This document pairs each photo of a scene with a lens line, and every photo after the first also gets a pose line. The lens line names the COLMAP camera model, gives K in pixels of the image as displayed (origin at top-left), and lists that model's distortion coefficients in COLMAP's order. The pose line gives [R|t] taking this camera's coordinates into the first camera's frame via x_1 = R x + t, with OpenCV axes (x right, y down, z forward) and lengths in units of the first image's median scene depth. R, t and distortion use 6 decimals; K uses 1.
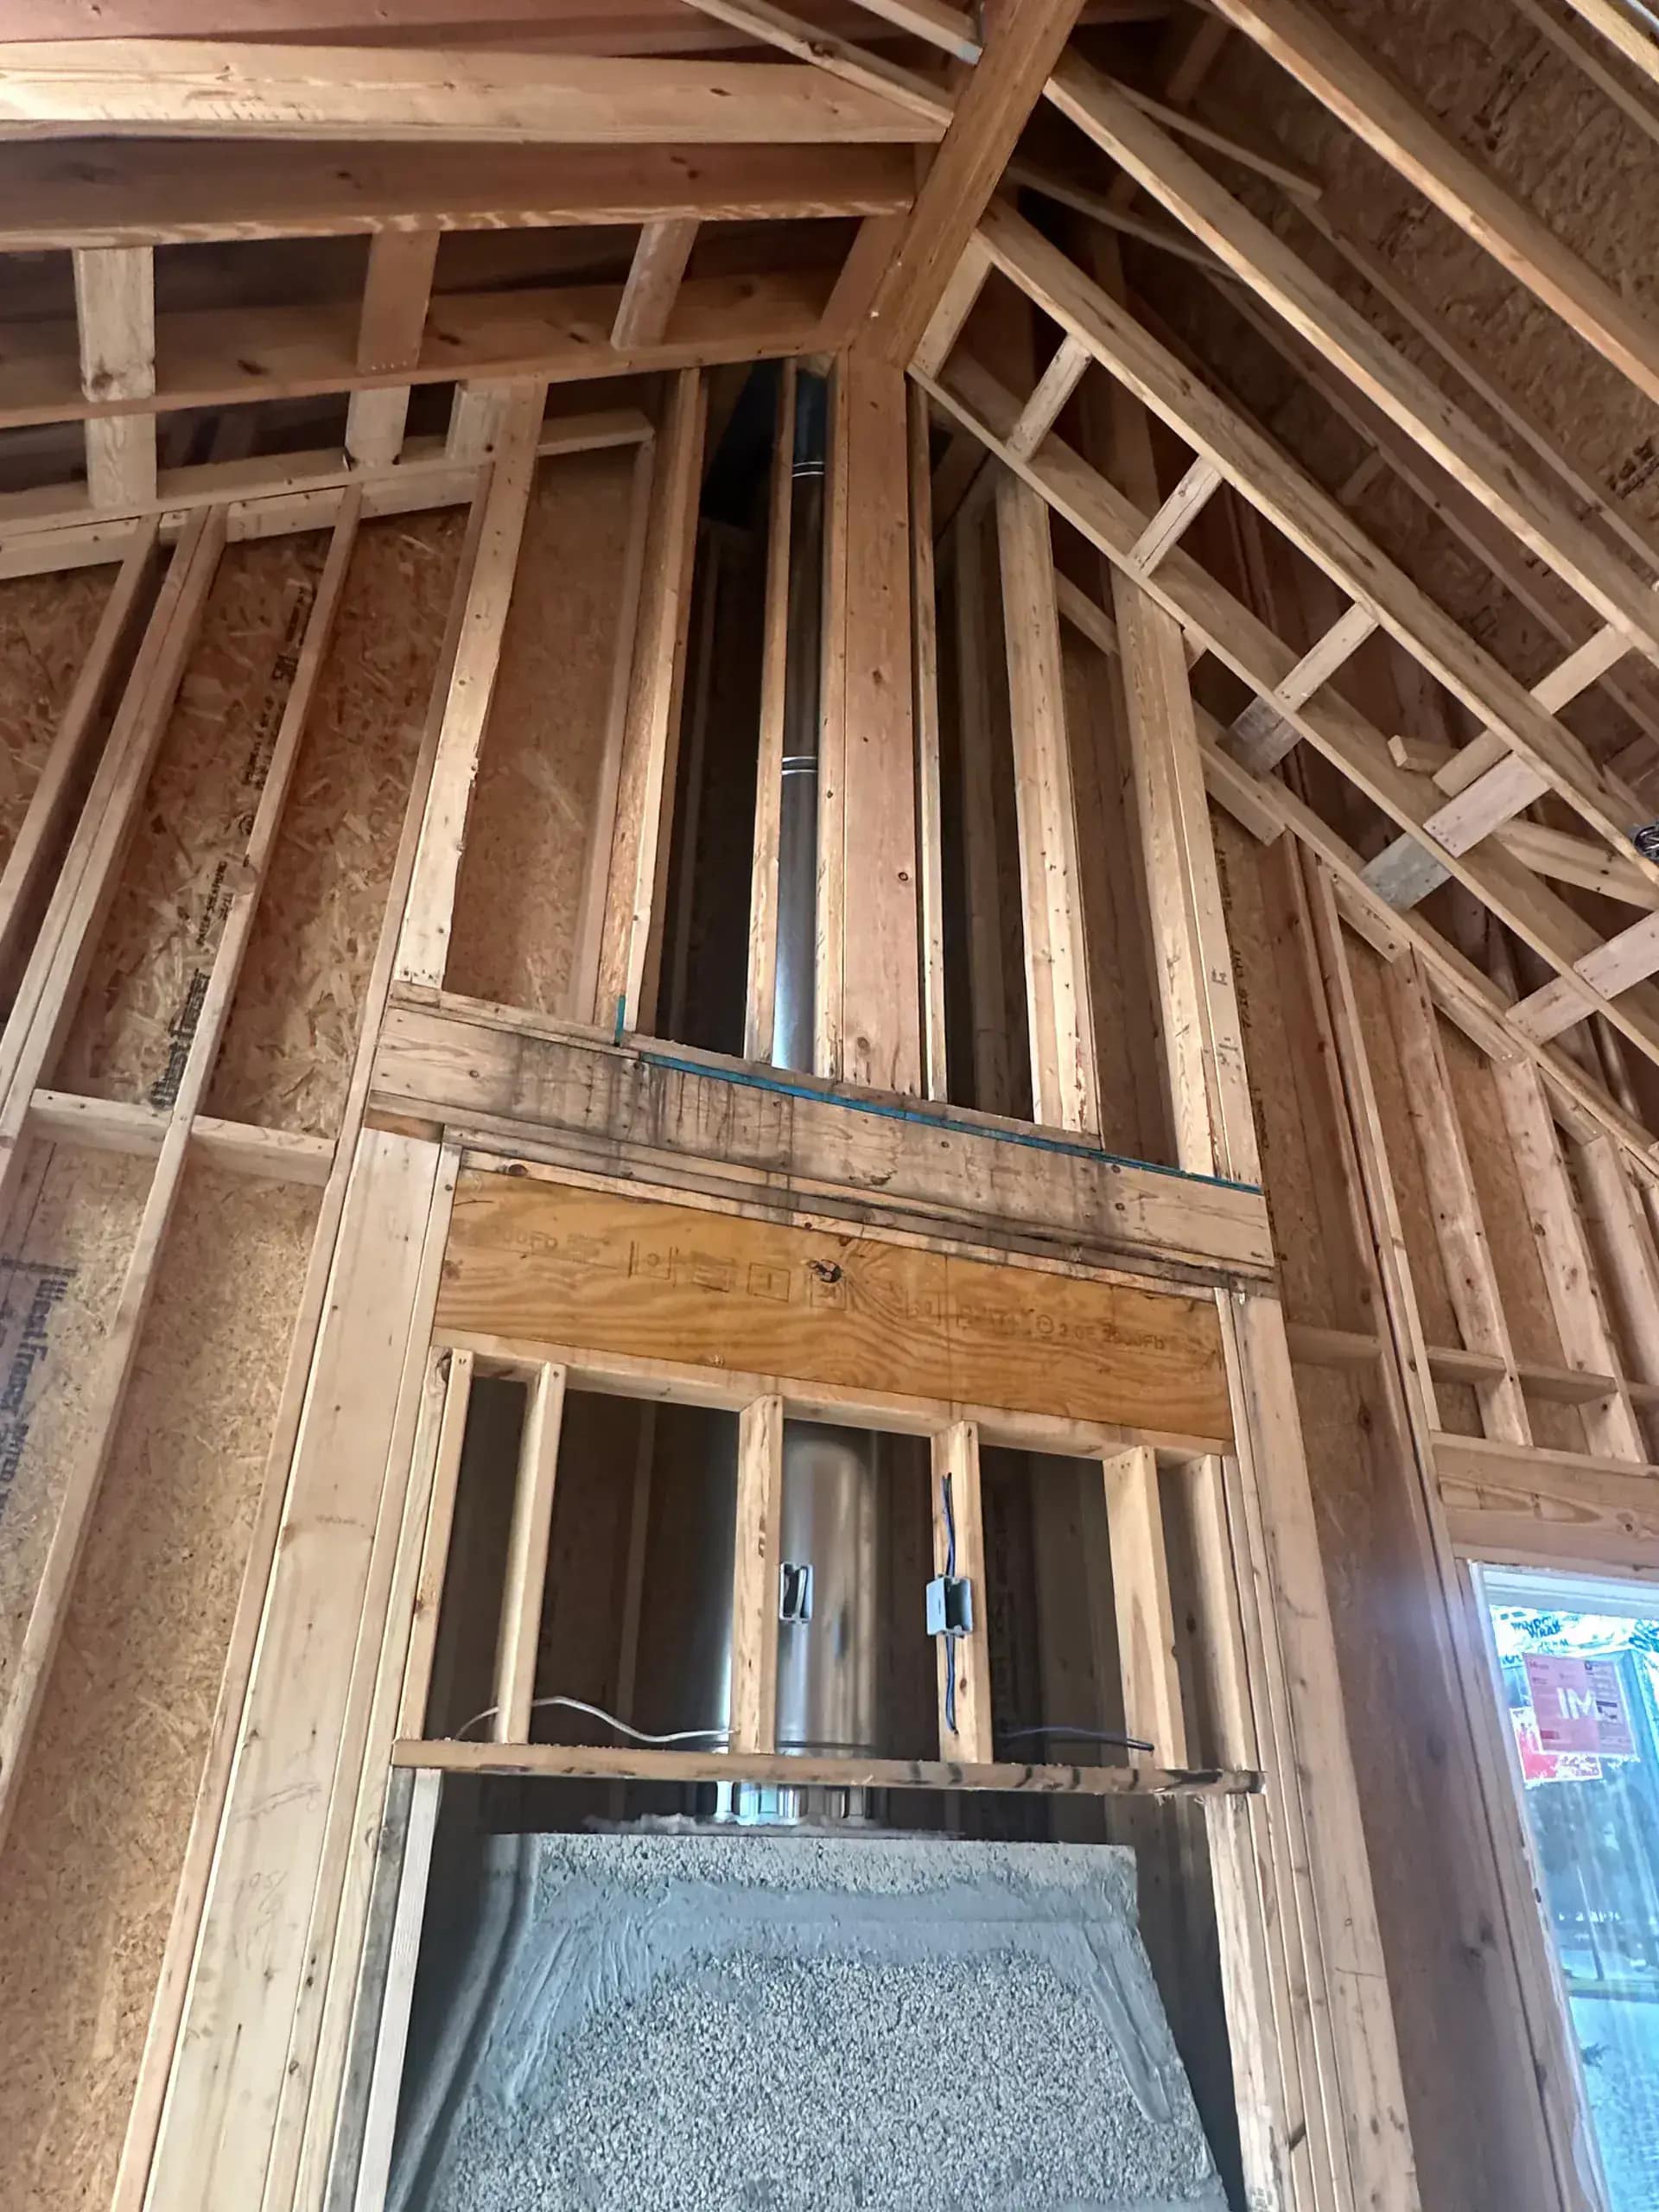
lens RADIAL K [[1382.3, 0, 829.5], [0, 1382.3, 1106.0], [0, 0, 1]] dist [-0.000488, 0.000968]
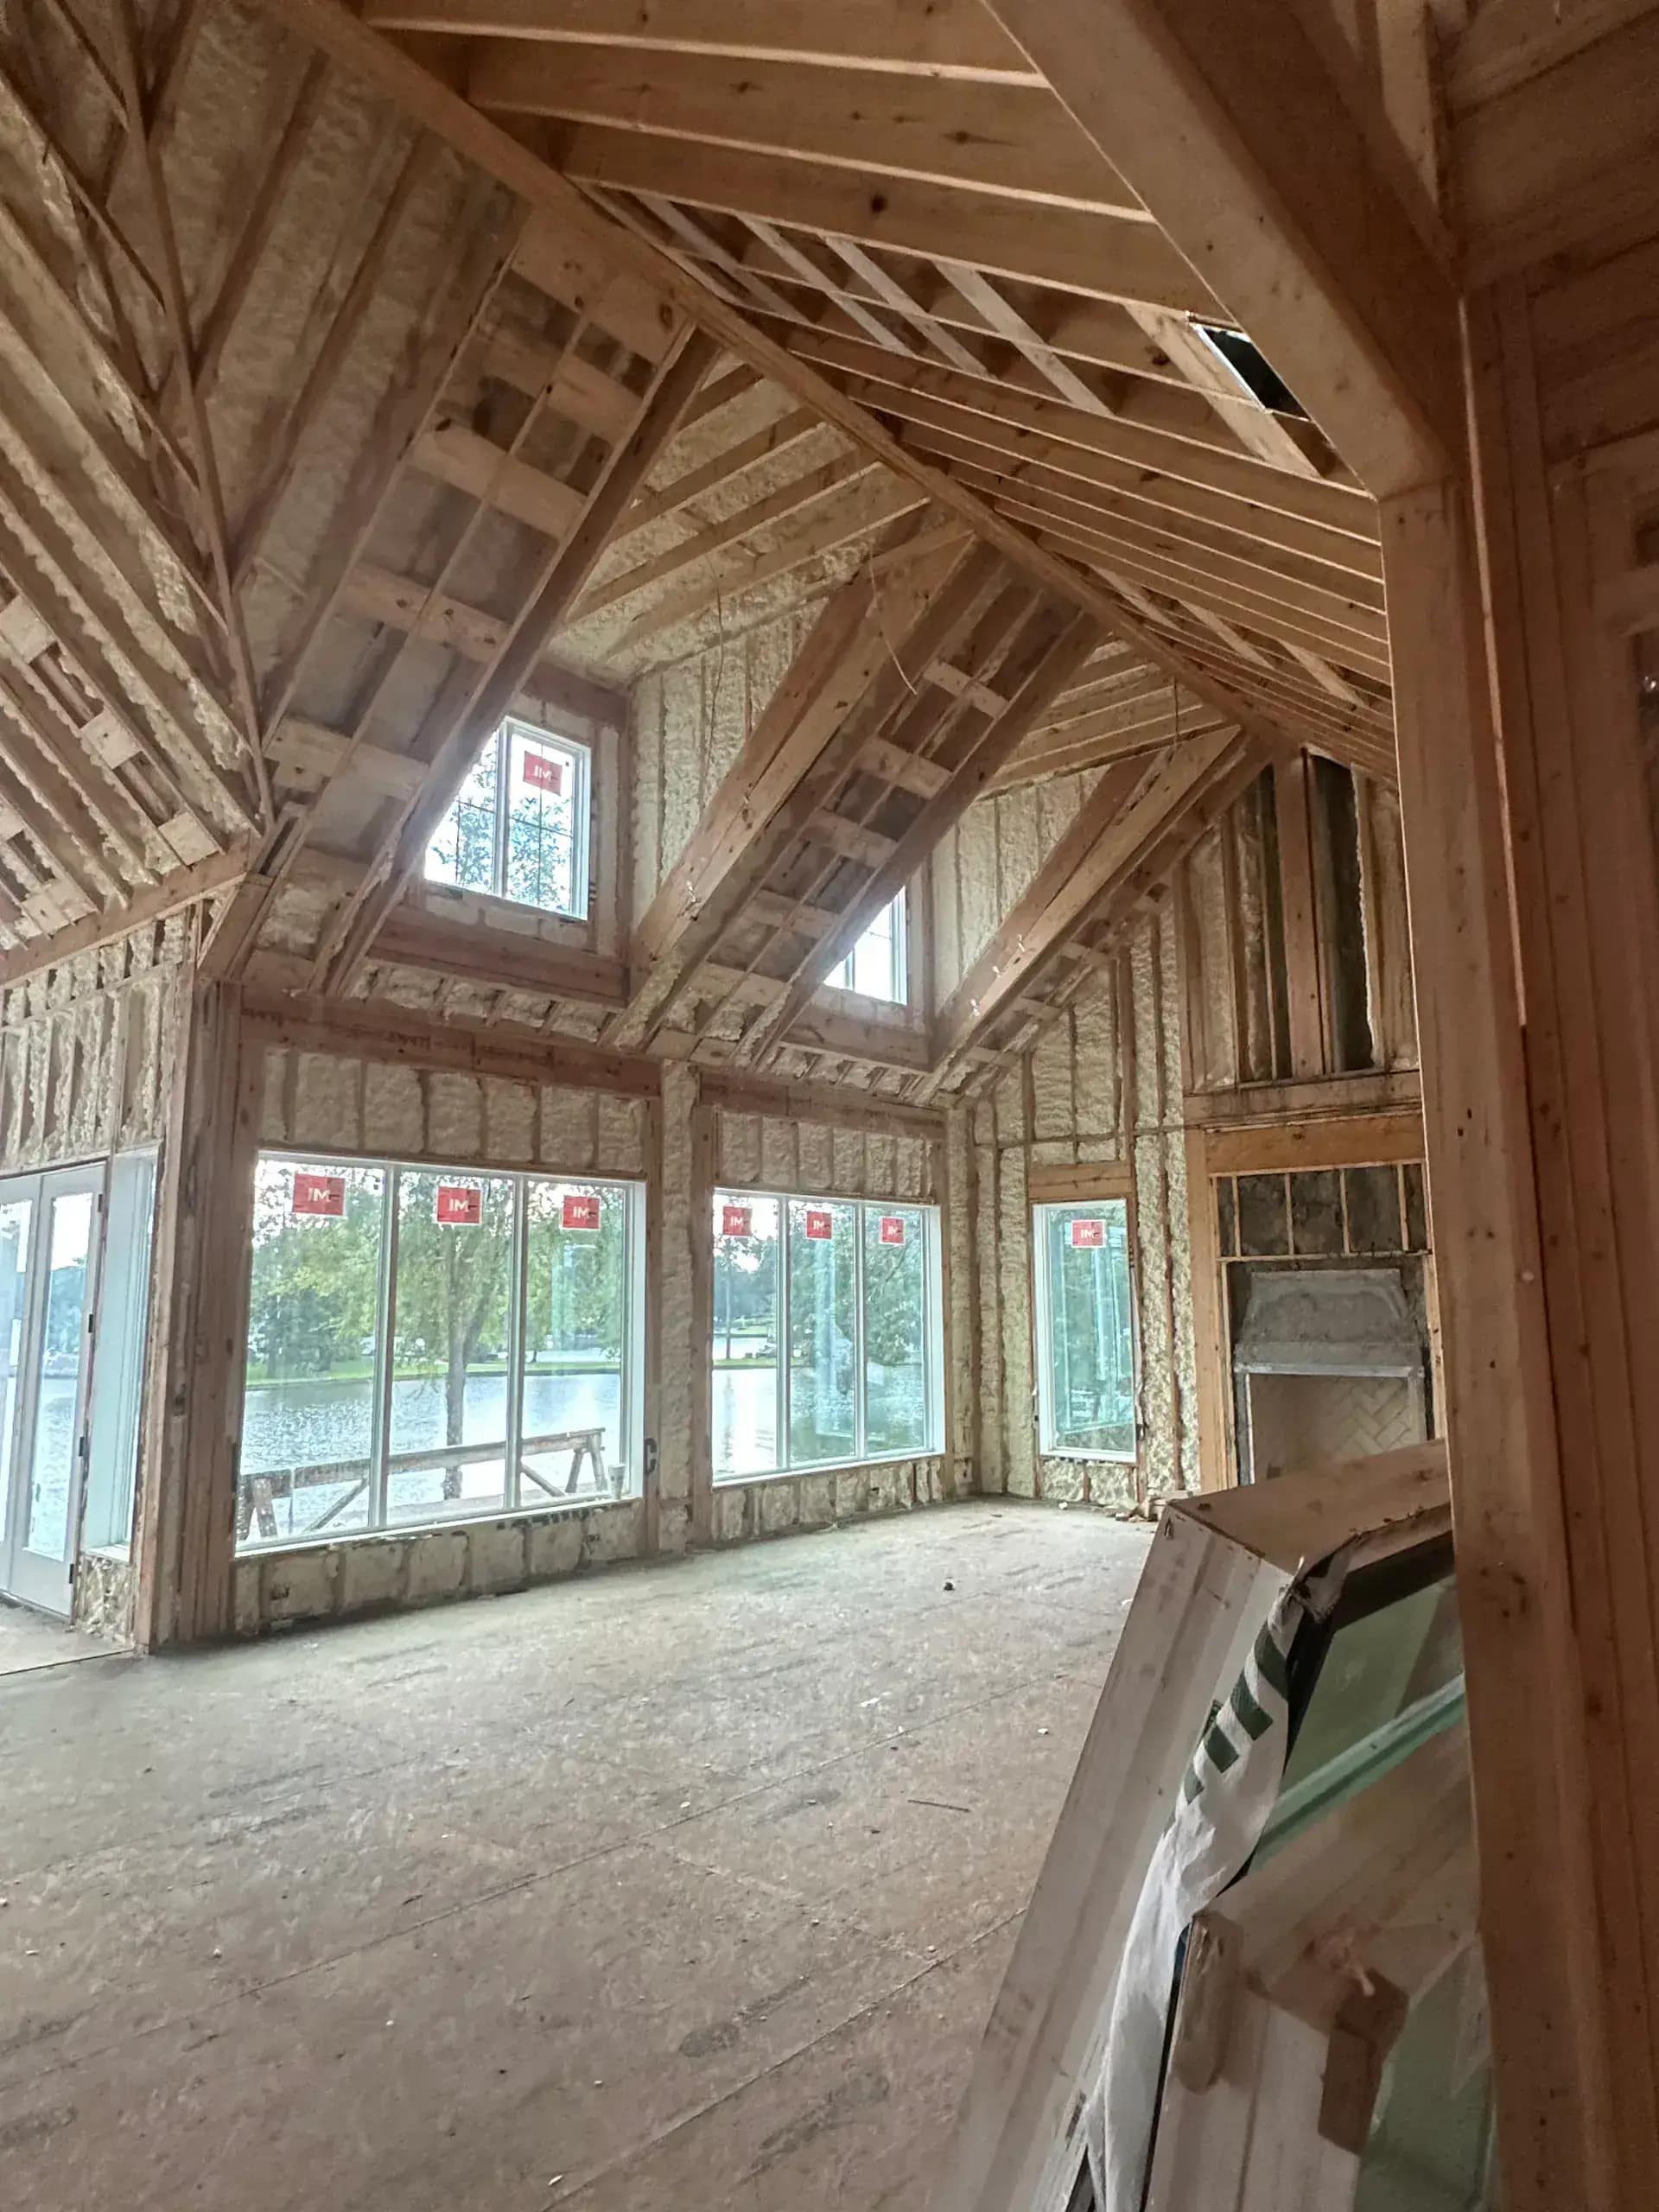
lens RADIAL K [[1382.3, 0, 829.5], [0, 1382.3, 1106.0], [0, 0, 1]] dist [-0.000488, 0.000968]
pose [[0.460165, -0.150328, -0.875014, 2.653368], [0.442386, 0.893323, 0.079175, -0.795633], [0.769768, -0.423528, 0.477579, -1.698991]]
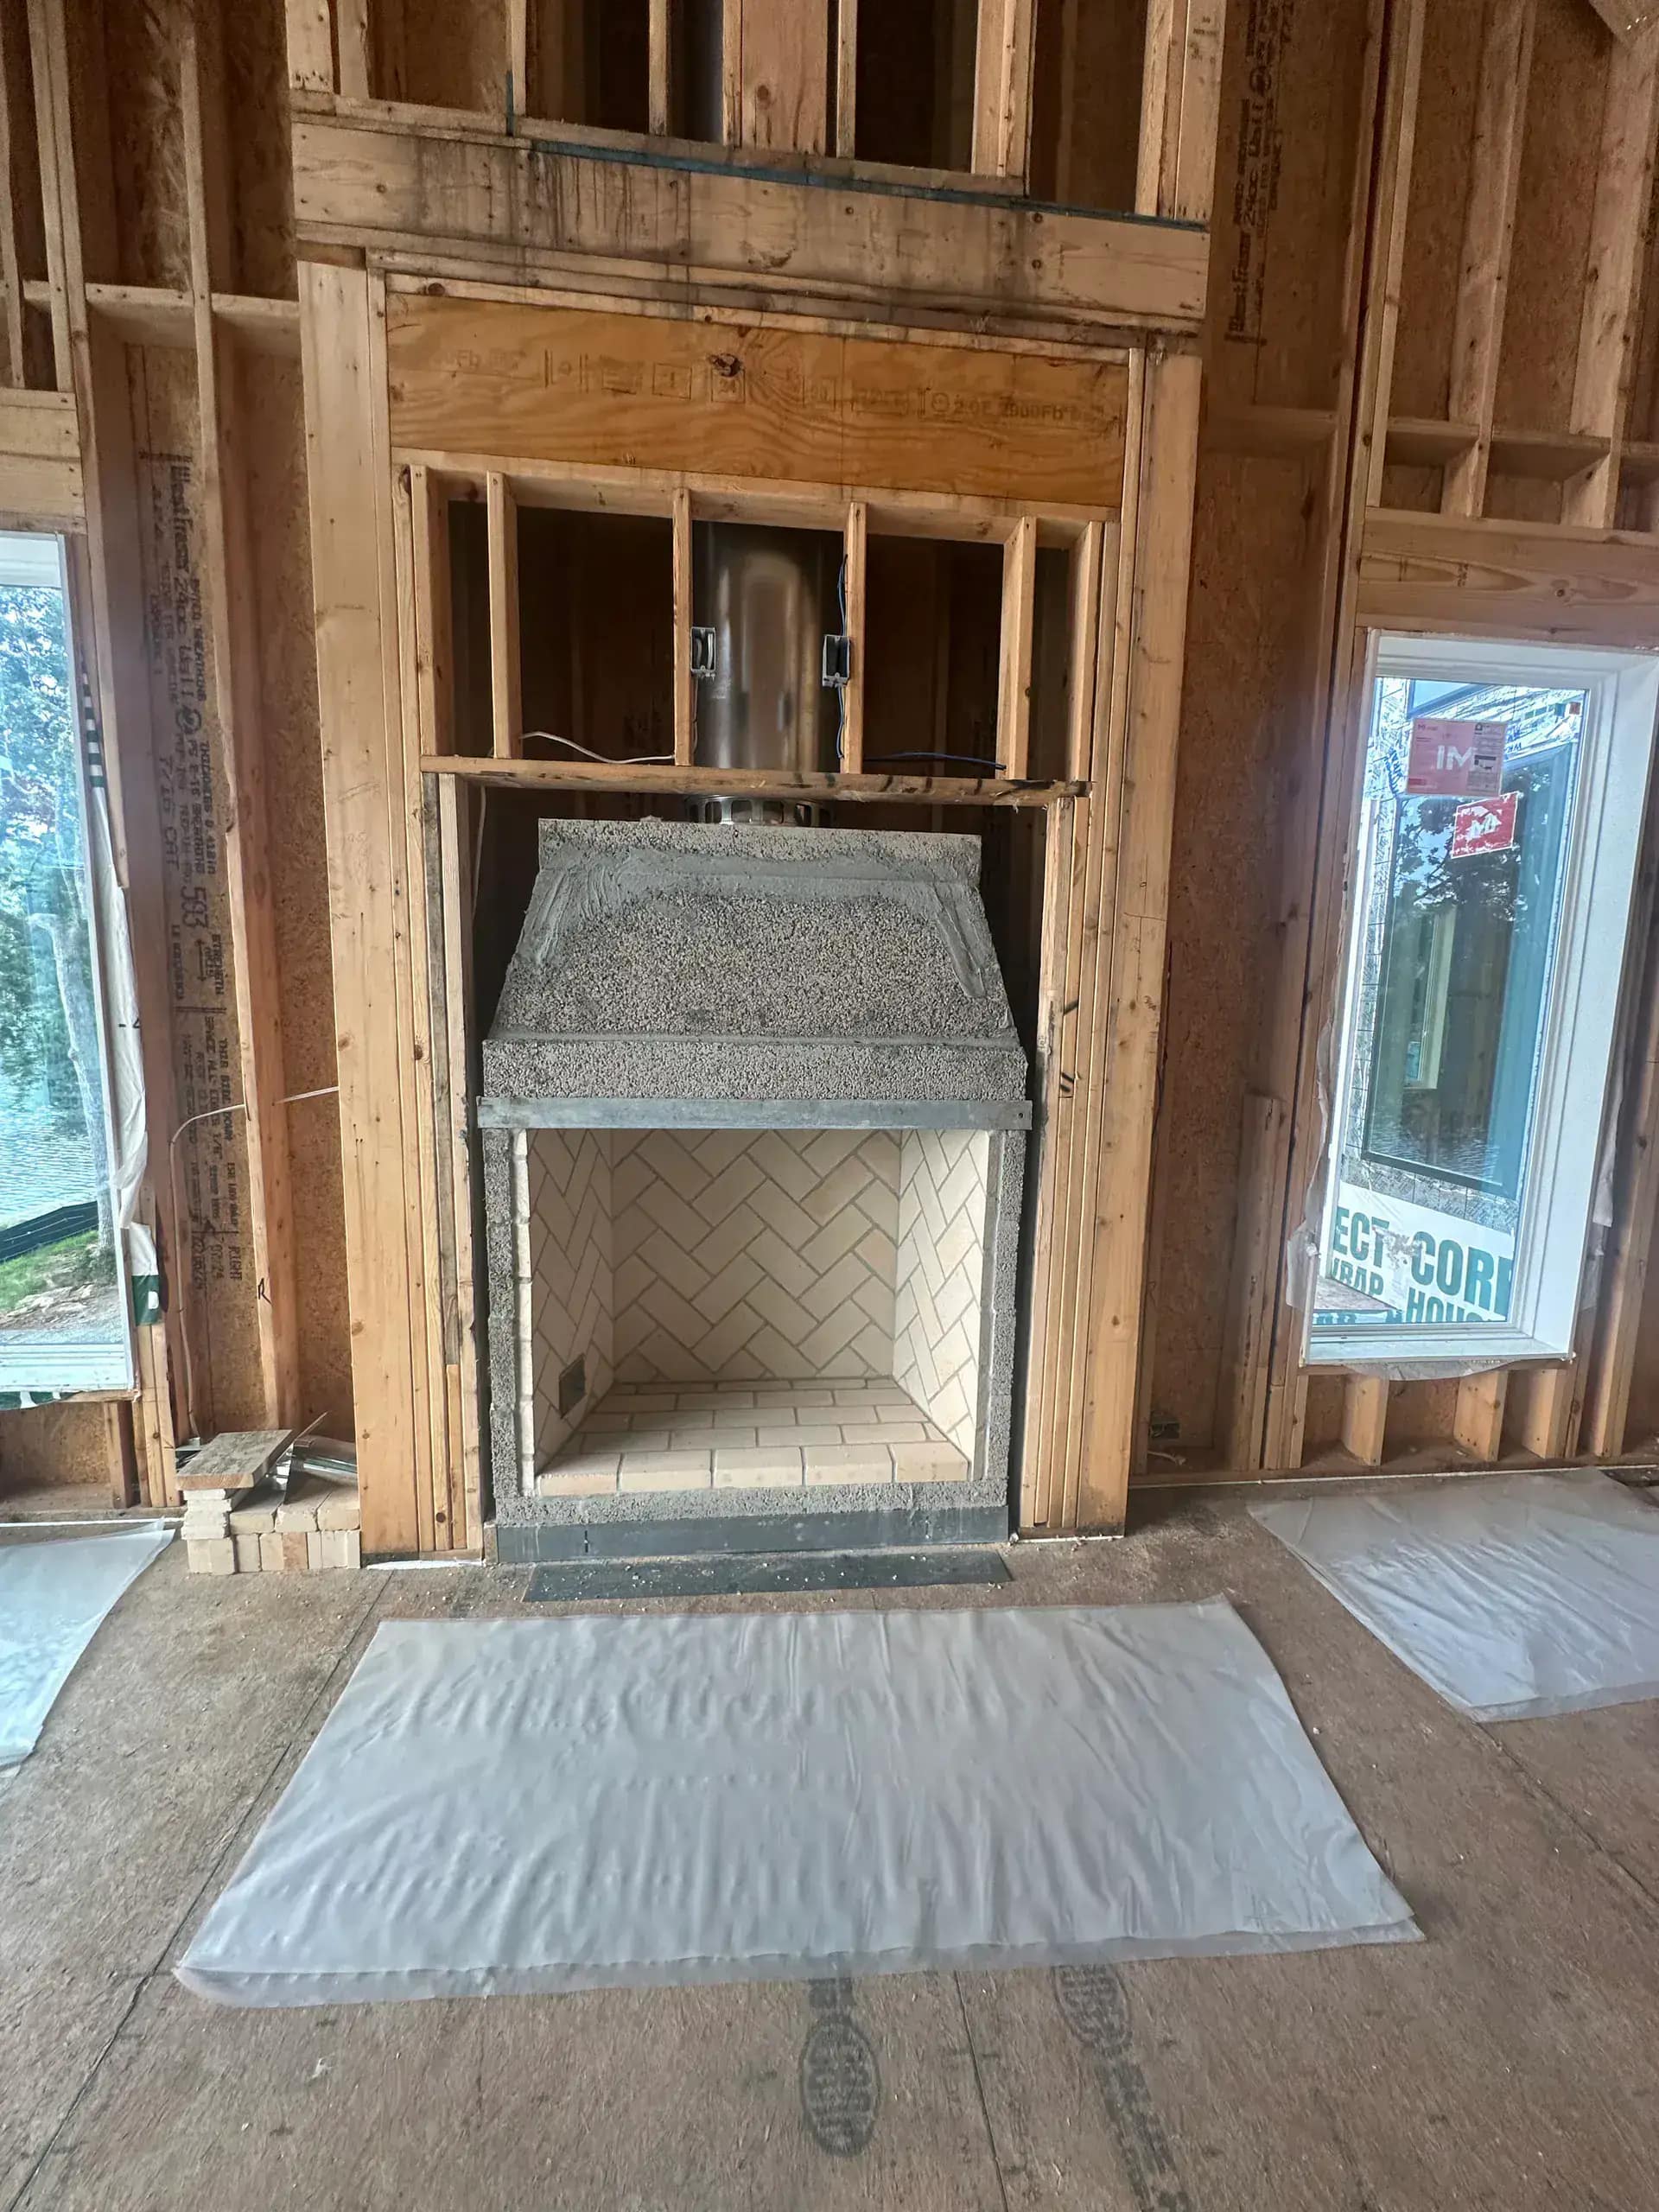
lens RADIAL K [[878.5, 0, 831.8], [0, 878.5, 1102.7], [0, 0, 1]] dist [-0.003368, 0.000097]
pose [[0.959216, 0.042084, -0.279523, 0.302256], [0.130363, 0.811558, 0.569542, 0.208826], [0.250818, -0.582754, 0.772974, 0.110693]]
